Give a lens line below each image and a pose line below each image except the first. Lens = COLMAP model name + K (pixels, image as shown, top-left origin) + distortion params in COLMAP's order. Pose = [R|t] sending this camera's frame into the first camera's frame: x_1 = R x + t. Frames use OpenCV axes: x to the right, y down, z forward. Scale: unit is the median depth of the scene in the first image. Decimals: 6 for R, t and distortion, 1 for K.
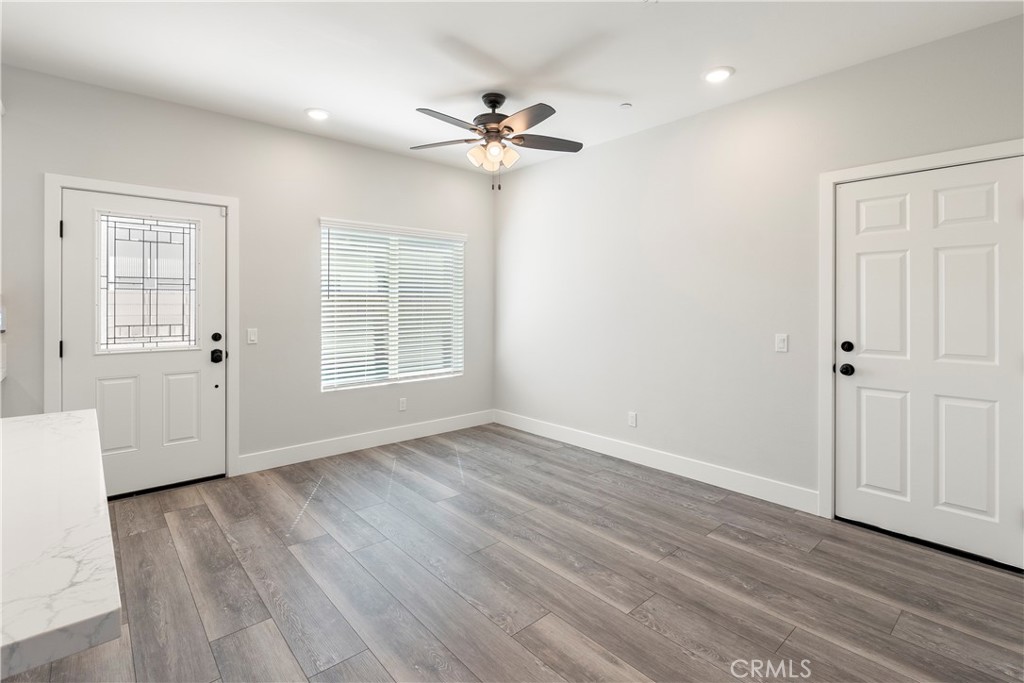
lens RADIAL K [[485.5, 0, 515.2], [0, 485.5, 296.6], [0, 0, 1]] dist [-0.006642, 0.000473]
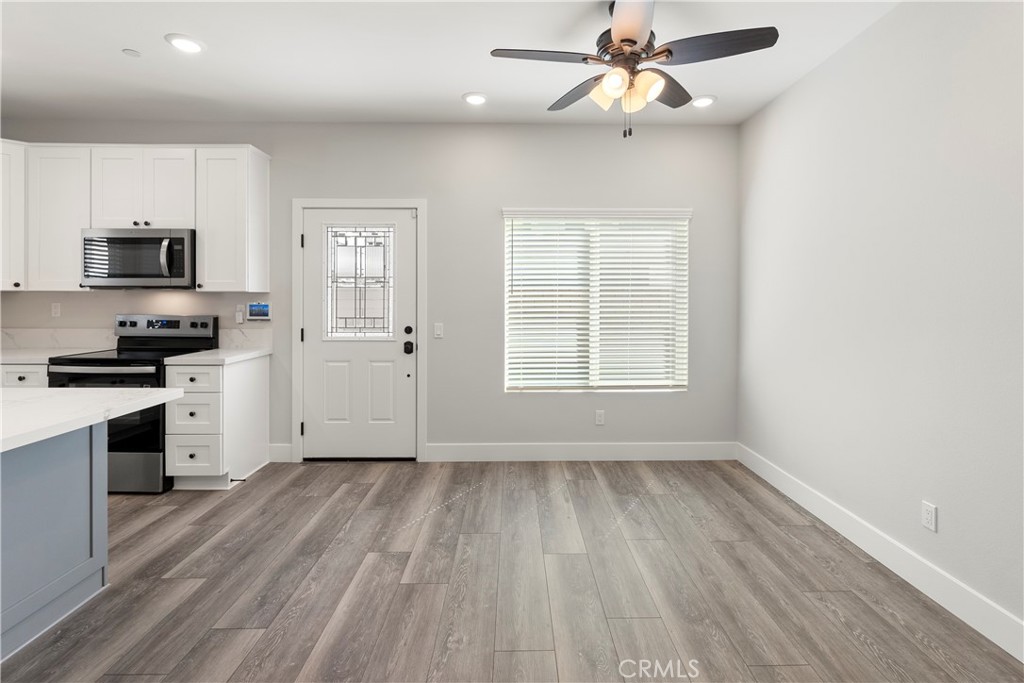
lens RADIAL K [[485.5, 0, 515.2], [0, 485.5, 296.6], [0, 0, 1]] dist [-0.006642, 0.000473]
pose [[0.754587, -0.003626, -0.656190, 0.284603], [0.010520, 0.999923, 0.006572, 0.004118], [0.656116, -0.011862, 0.754567, 0.350299]]
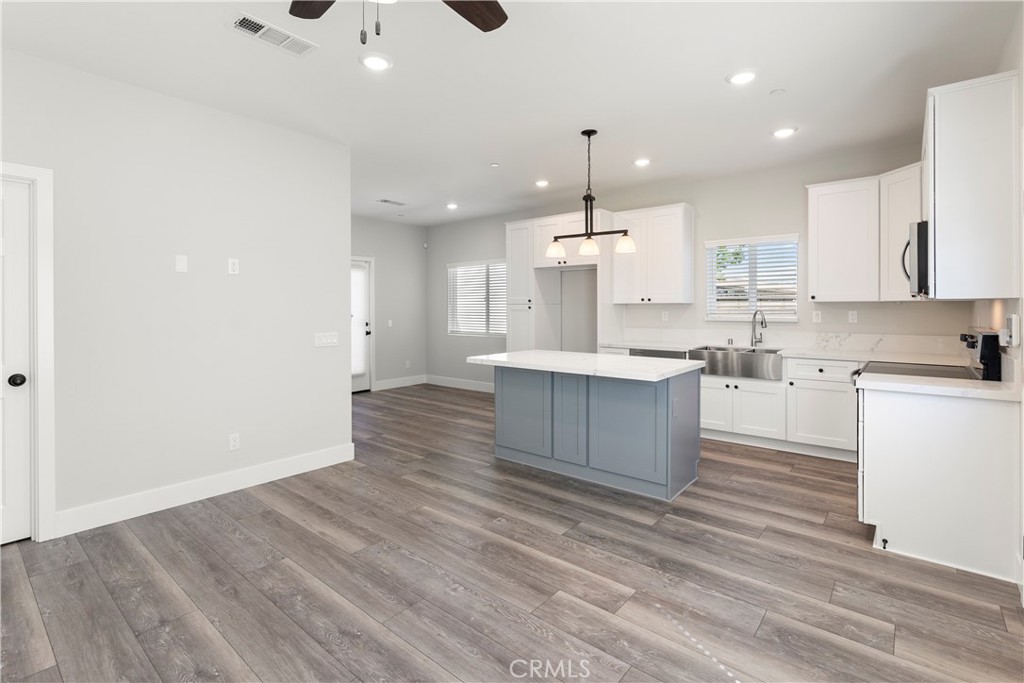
lens RADIAL K [[485.5, 0, 515.2], [0, 485.5, 296.6], [0, 0, 1]] dist [-0.006642, 0.000473]
pose [[-0.988581, -0.004555, -0.150624, -0.092242], [0.000859, 0.999356, -0.035862, 0.016994], [0.150690, -0.035582, -0.987940, 1.369017]]
